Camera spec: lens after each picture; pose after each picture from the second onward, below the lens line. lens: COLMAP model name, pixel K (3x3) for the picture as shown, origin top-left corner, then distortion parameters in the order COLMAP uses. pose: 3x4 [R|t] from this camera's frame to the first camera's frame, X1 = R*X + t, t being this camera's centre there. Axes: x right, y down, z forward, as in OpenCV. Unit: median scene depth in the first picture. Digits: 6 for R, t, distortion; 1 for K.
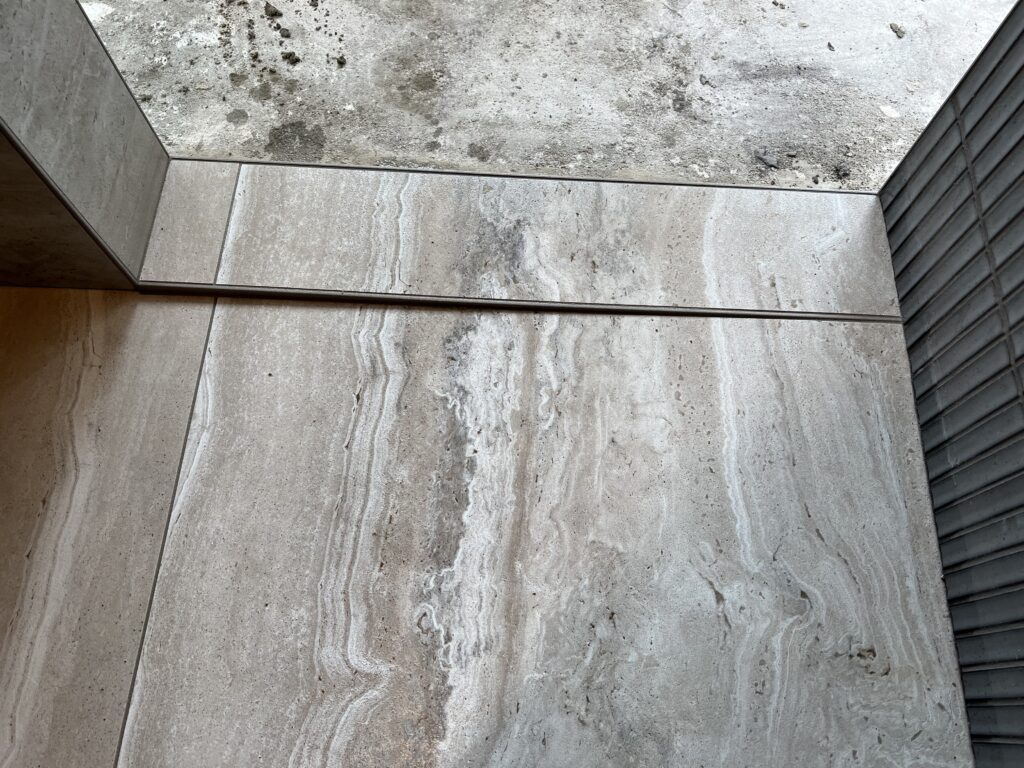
lens RADIAL K [[770.2, 0, 533.4], [0, 770.2, 412.4], [0, 0, 1]] dist [0.049237, -0.057046]
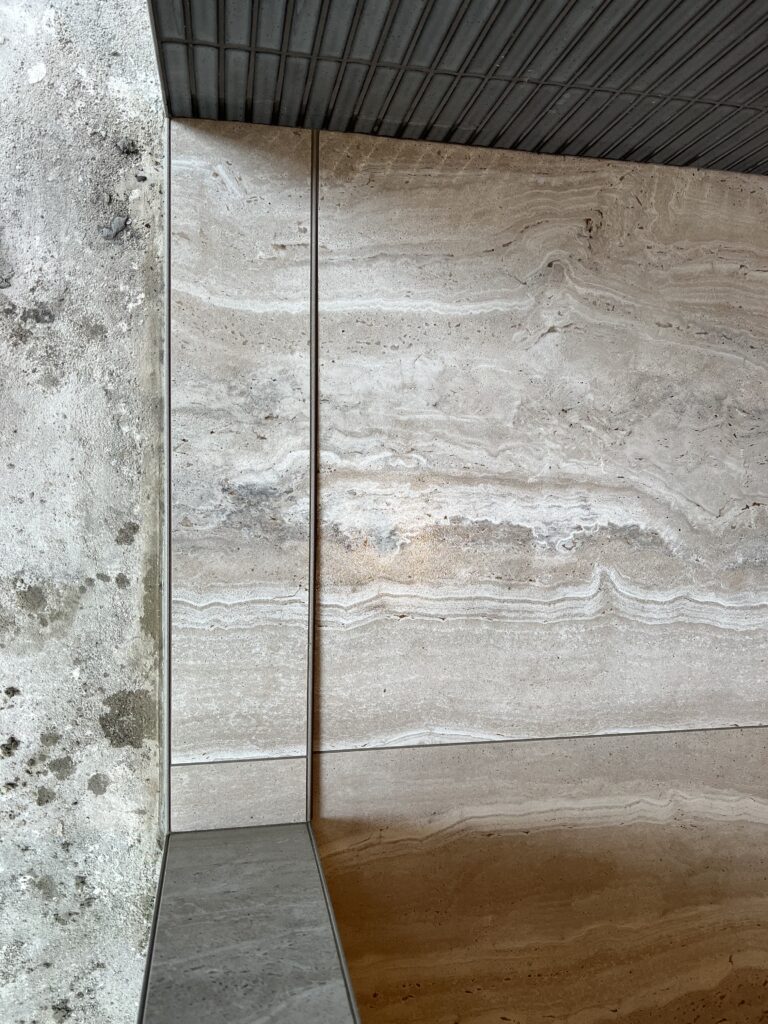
lens RADIAL K [[770.2, 0, 389.3], [0, 770.2, 506.1], [0, 0, 1]] dist [0.049237, -0.057046]
pose [[-0.013278, -0.996440, -0.083253, 0.044337], [0.830694, -0.057337, 0.553768, -0.667123], [-0.556570, -0.061805, 0.828498, 0.021809]]
